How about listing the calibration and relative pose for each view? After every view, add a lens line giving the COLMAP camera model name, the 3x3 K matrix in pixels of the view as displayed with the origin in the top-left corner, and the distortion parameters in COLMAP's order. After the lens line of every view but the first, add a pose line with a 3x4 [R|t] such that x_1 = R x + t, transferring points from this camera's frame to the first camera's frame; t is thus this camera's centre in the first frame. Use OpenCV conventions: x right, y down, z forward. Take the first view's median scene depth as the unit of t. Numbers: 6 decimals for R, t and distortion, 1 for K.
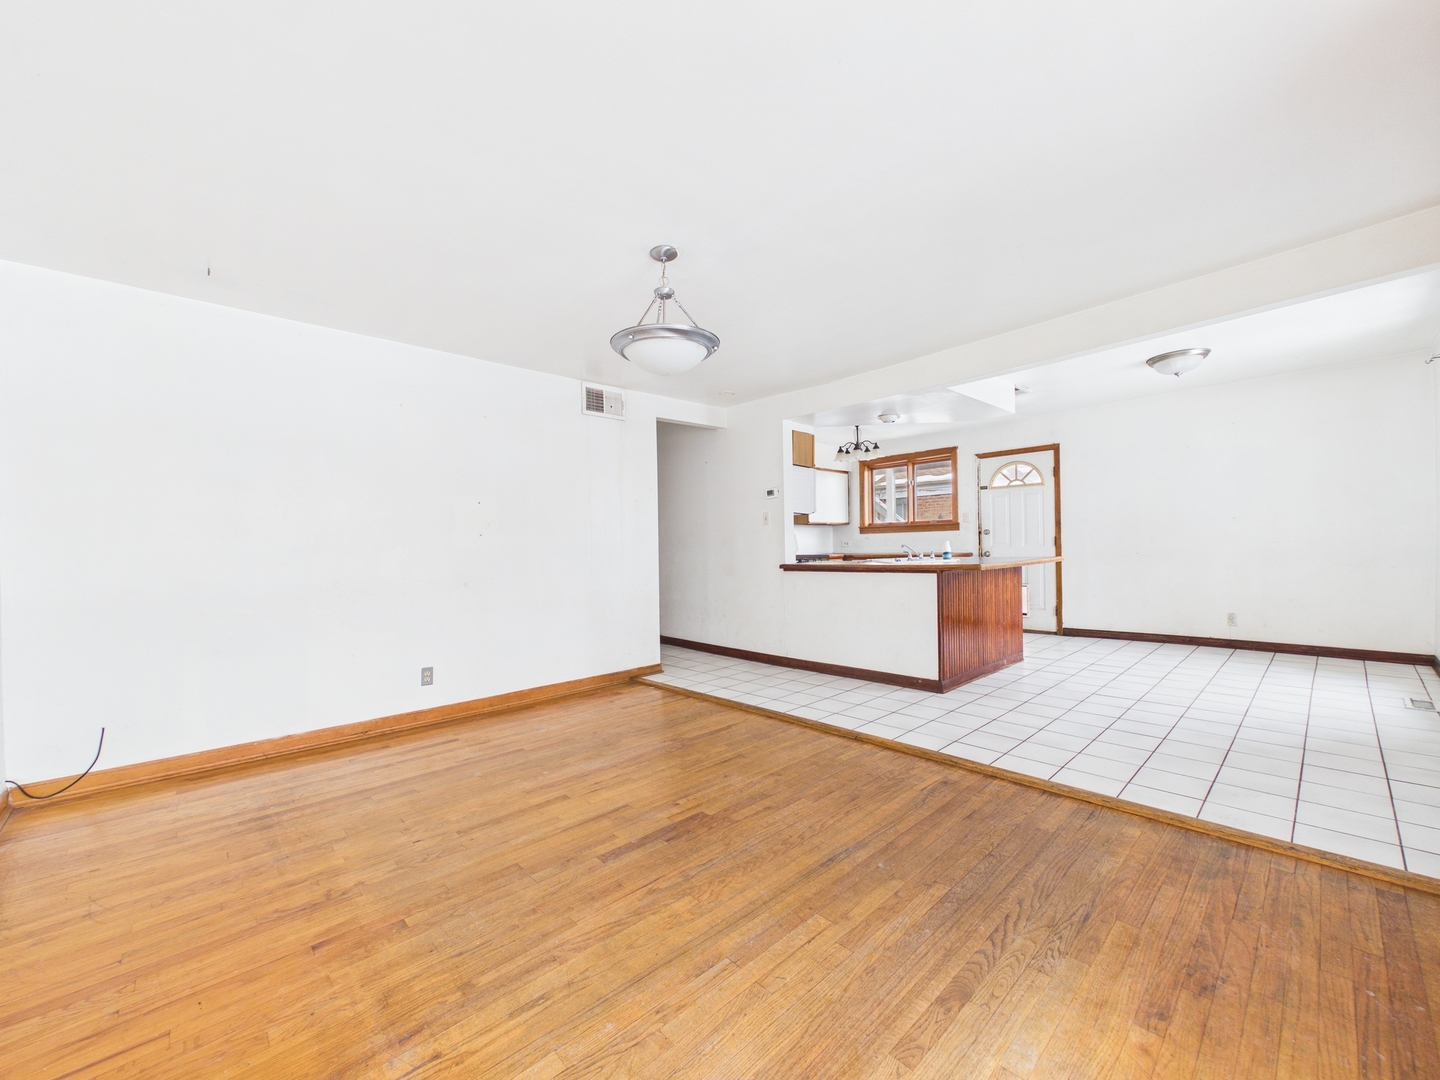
lens RADIAL K [[580.4, 0, 719.8], [0, 580.4, 536.4], [0, 0, 1]] dist [0.003548, 0.000147]
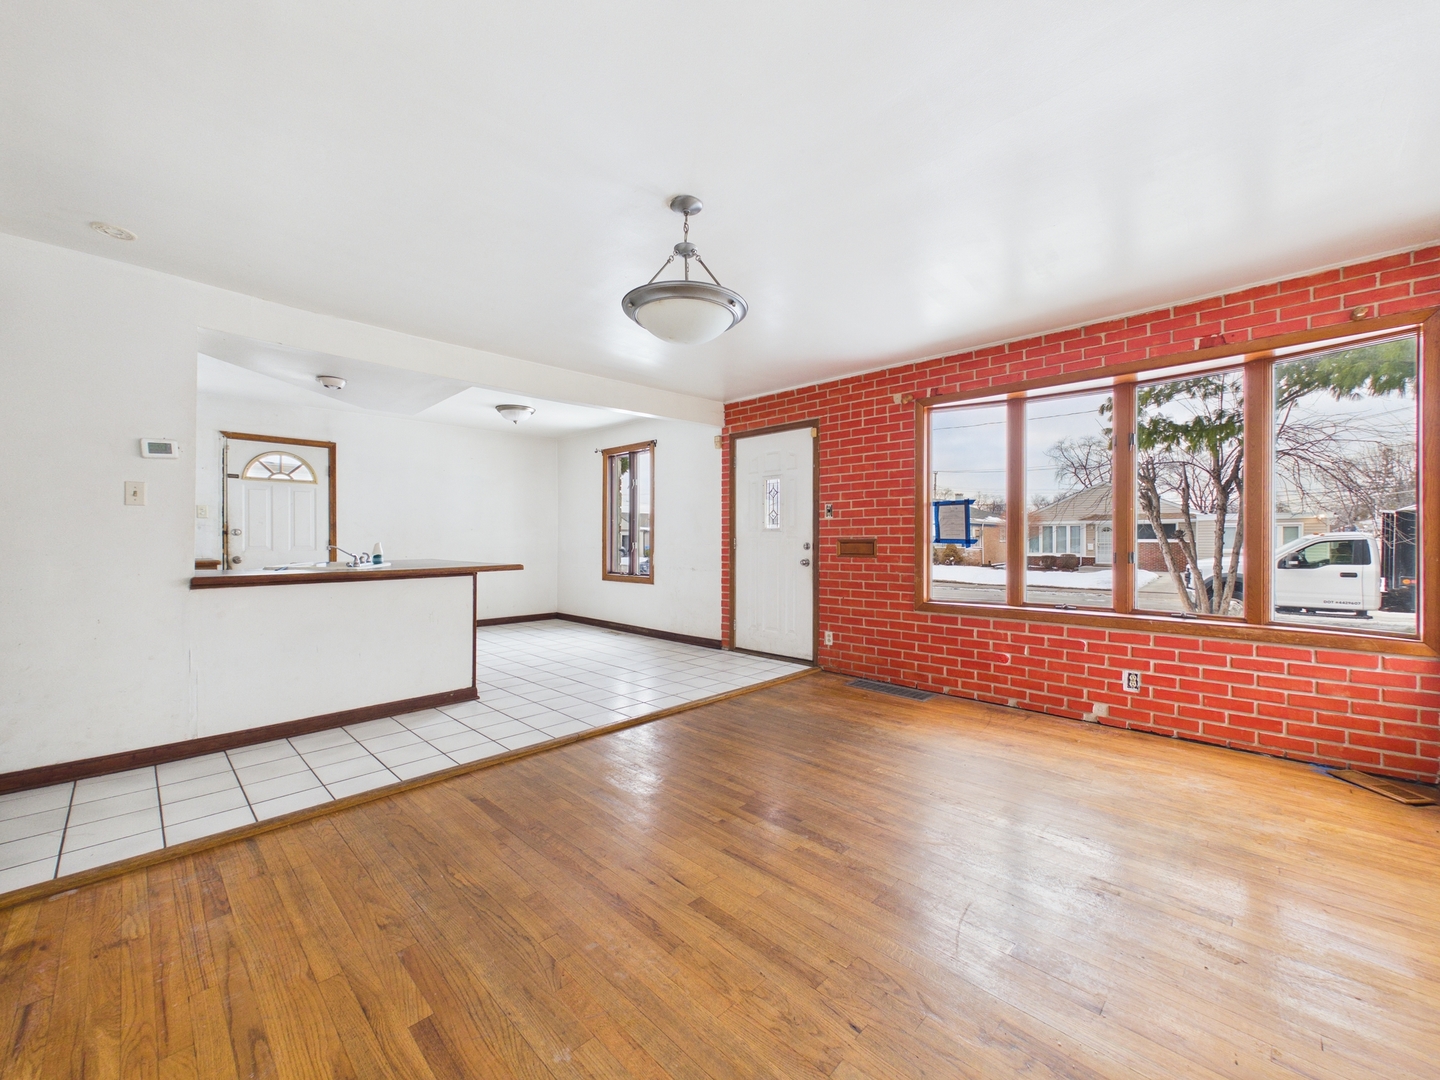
lens RADIAL K [[580.4, 0, 719.8], [0, 580.4, 536.4], [0, 0, 1]] dist [0.003548, 0.000147]
pose [[-0.045659, 0.029460, 0.998523, -0.674910], [-0.013216, 0.999460, -0.030092, 0.024384], [-0.998870, -0.014571, -0.045245, 0.703602]]
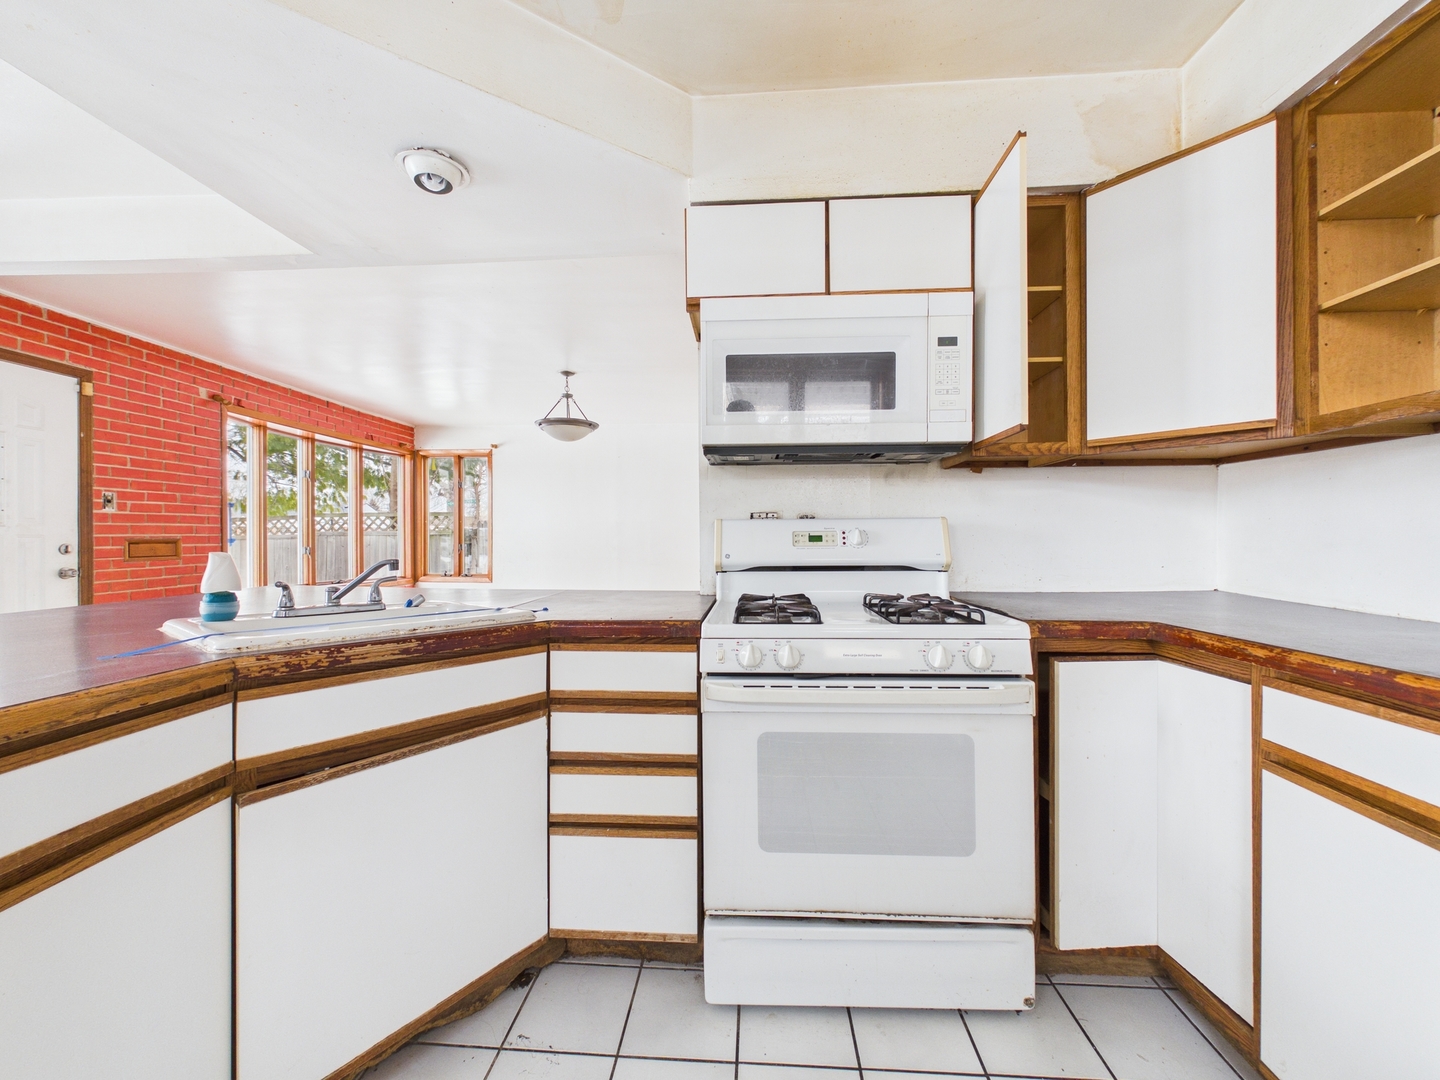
lens RADIAL K [[580.4, 0, 719.8], [0, 580.4, 536.4], [0, 0, 1]] dist [0.003548, 0.000147]
pose [[-0.726905, 0.022910, -0.686356, 0.518780], [0.026321, 0.999638, 0.005490, 0.005999], [0.686234, -0.014075, -0.727245, 1.801191]]
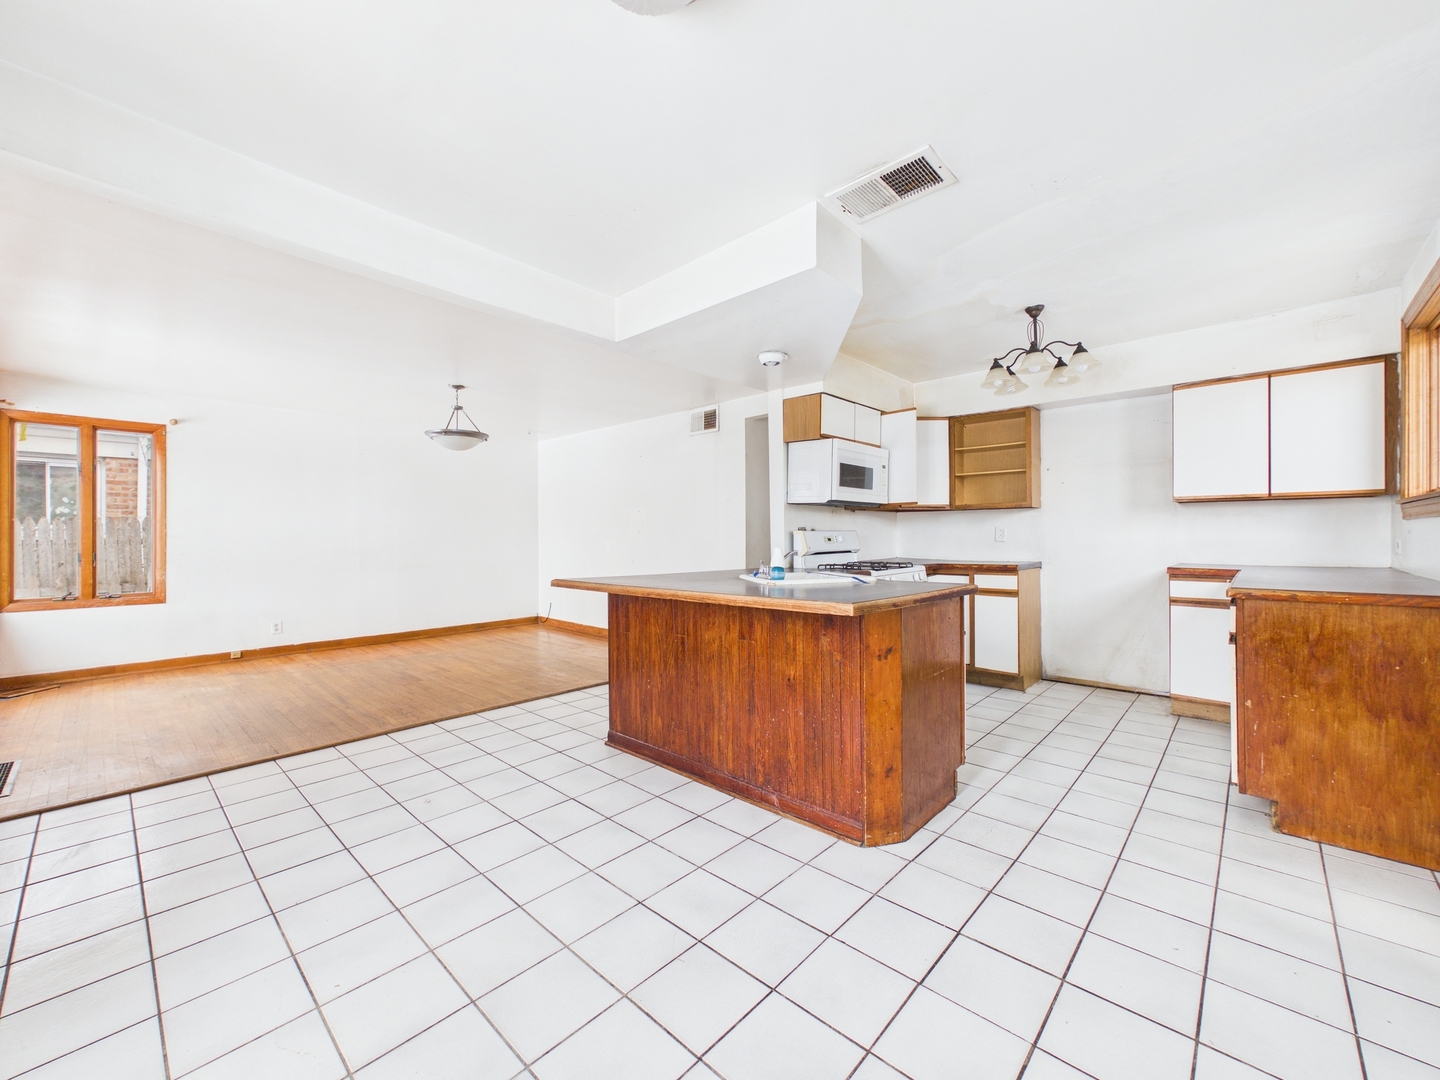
lens RADIAL K [[580.4, 0, 719.8], [0, 580.4, 536.4], [0, 0, 1]] dist [0.003548, 0.000147]
pose [[0.065393, 0.019025, -0.997678, 1.252186], [0.014446, 0.999695, 0.020010, -0.019851], [0.997755, -0.015721, 0.065098, 1.192872]]
